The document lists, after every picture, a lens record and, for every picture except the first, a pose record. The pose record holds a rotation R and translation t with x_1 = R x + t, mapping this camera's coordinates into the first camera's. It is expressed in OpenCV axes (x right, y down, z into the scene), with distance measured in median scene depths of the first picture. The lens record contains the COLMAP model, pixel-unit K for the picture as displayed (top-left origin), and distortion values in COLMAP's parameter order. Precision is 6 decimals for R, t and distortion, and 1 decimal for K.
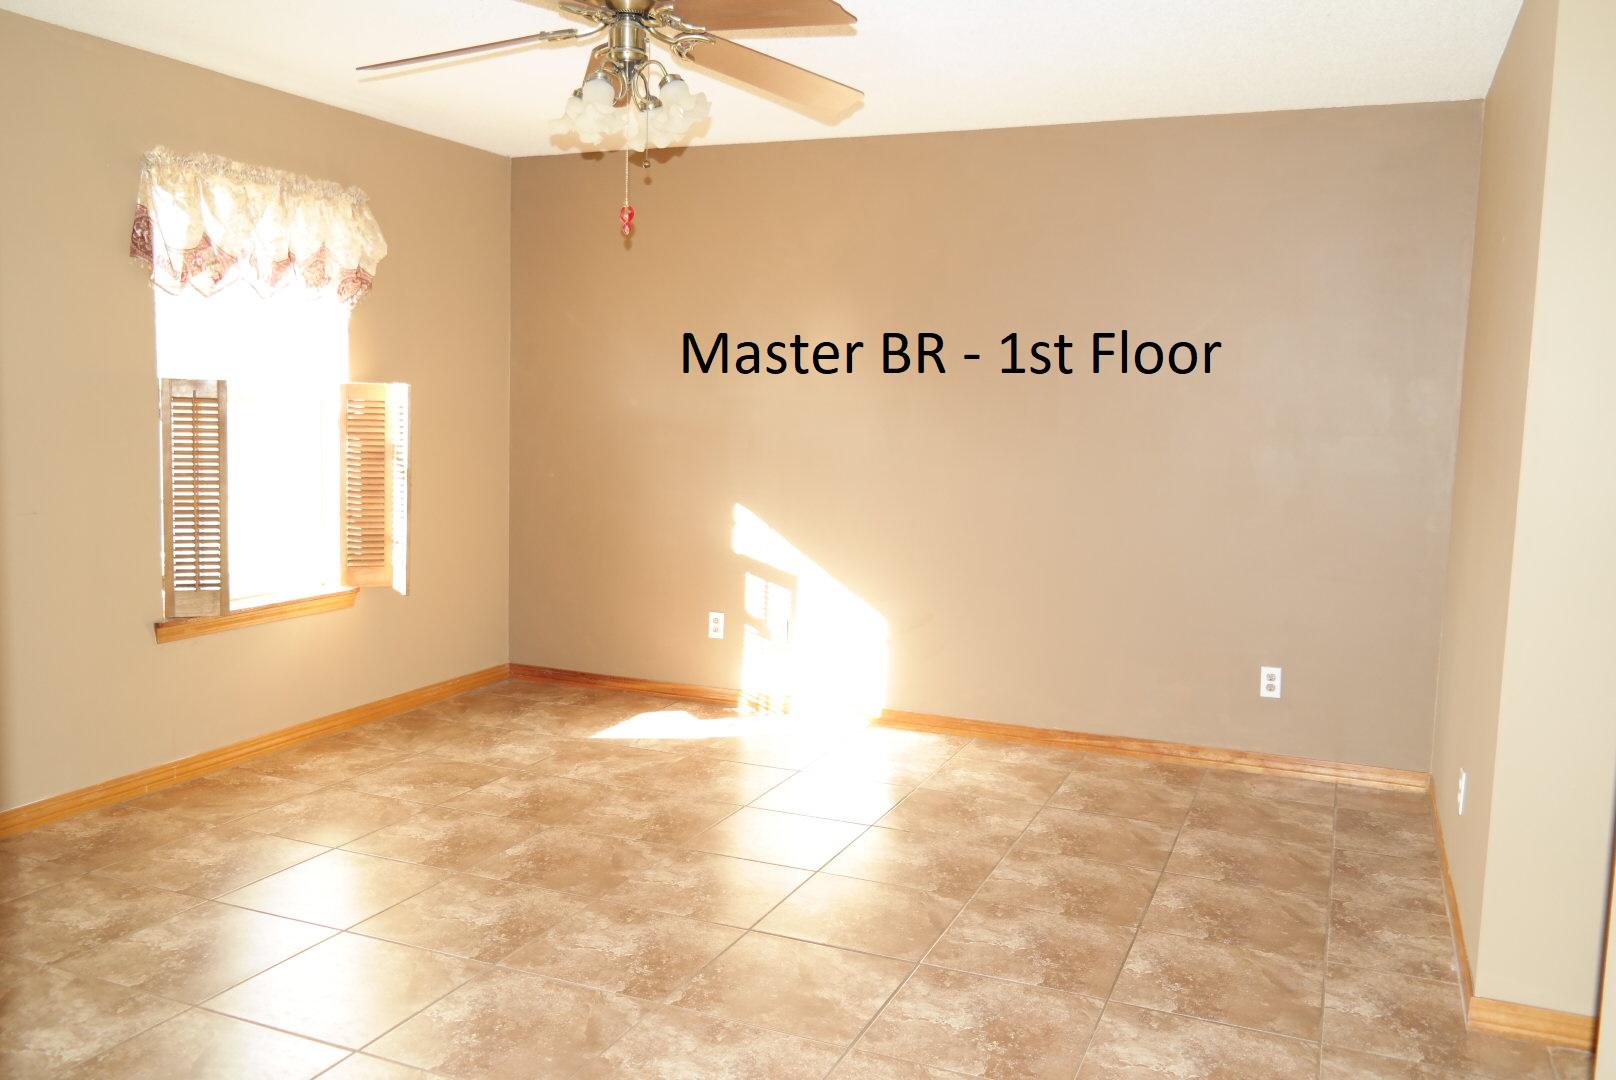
lens RADIAL K [[1341.6, 0, 808.0], [0, 1341.6, 540.0], [0, 0, 1]] dist [-0.087523, 0.165019]
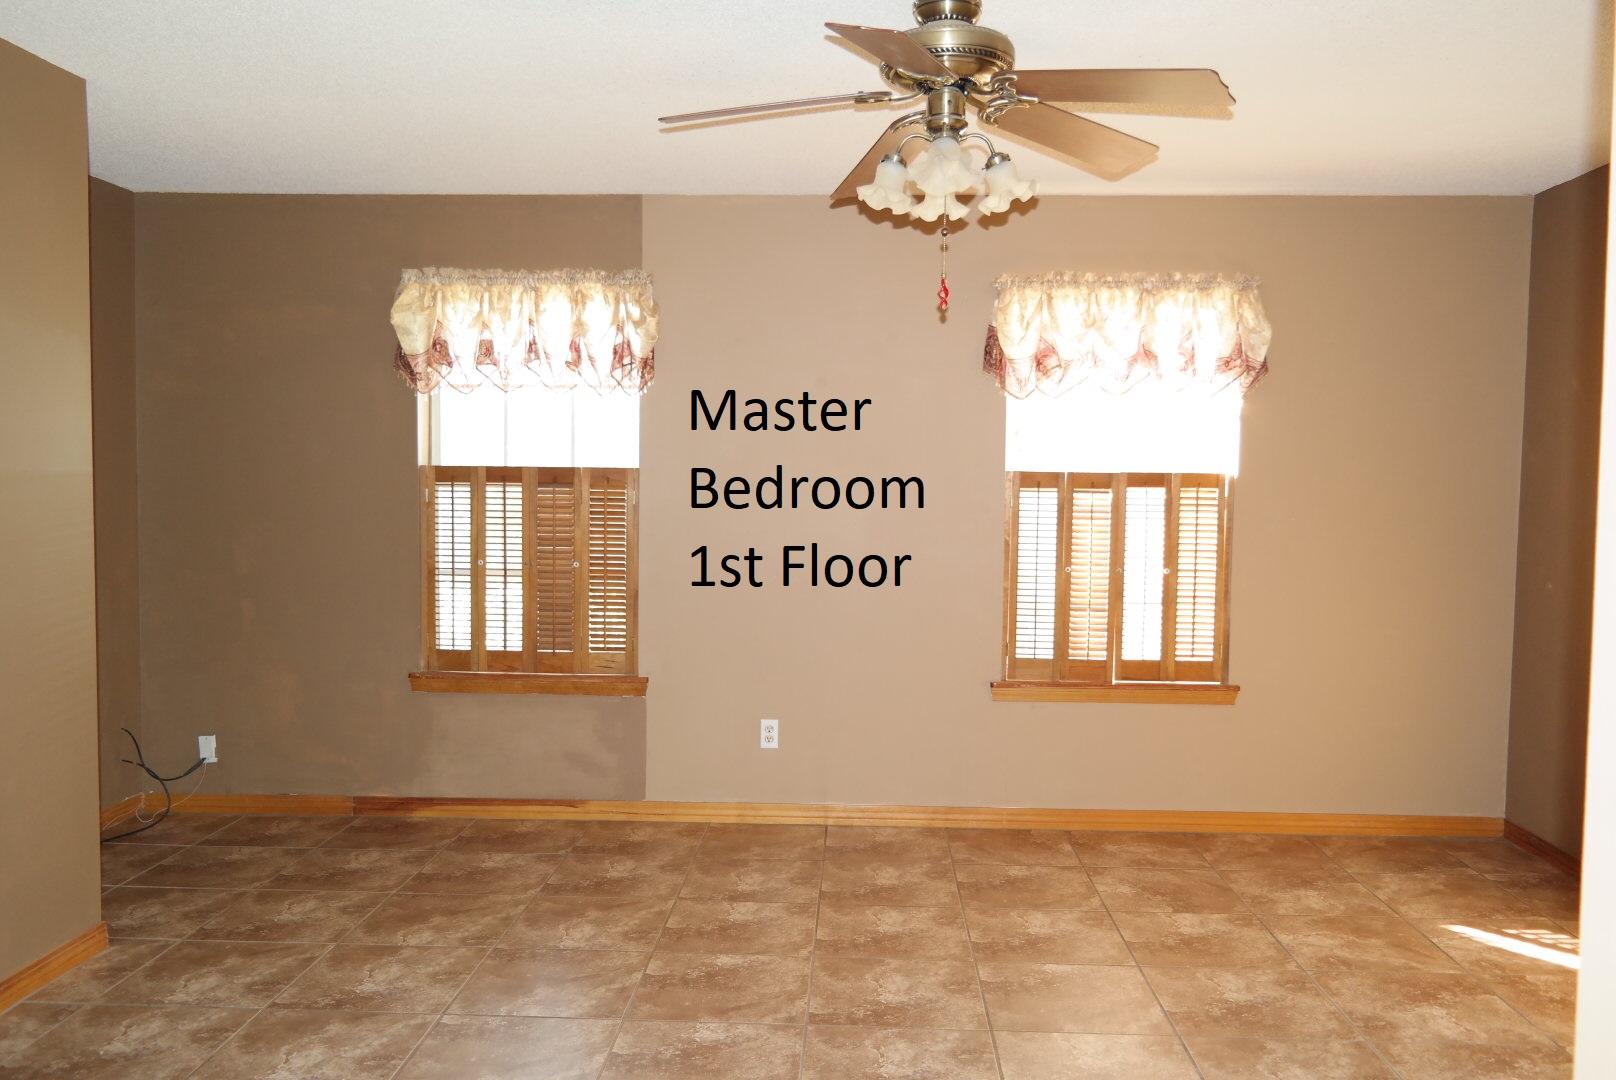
lens RADIAL K [[1389.4, 0, 808.0], [0, 1389.4, 540.0], [0, 0, 1]] dist [-0.002423, -0.008618]
pose [[0.318783, 0.045563, -0.946732, 0.575583], [-0.095828, 0.995275, 0.015632, -0.062454], [0.942971, 0.085740, 0.321643, 0.431159]]
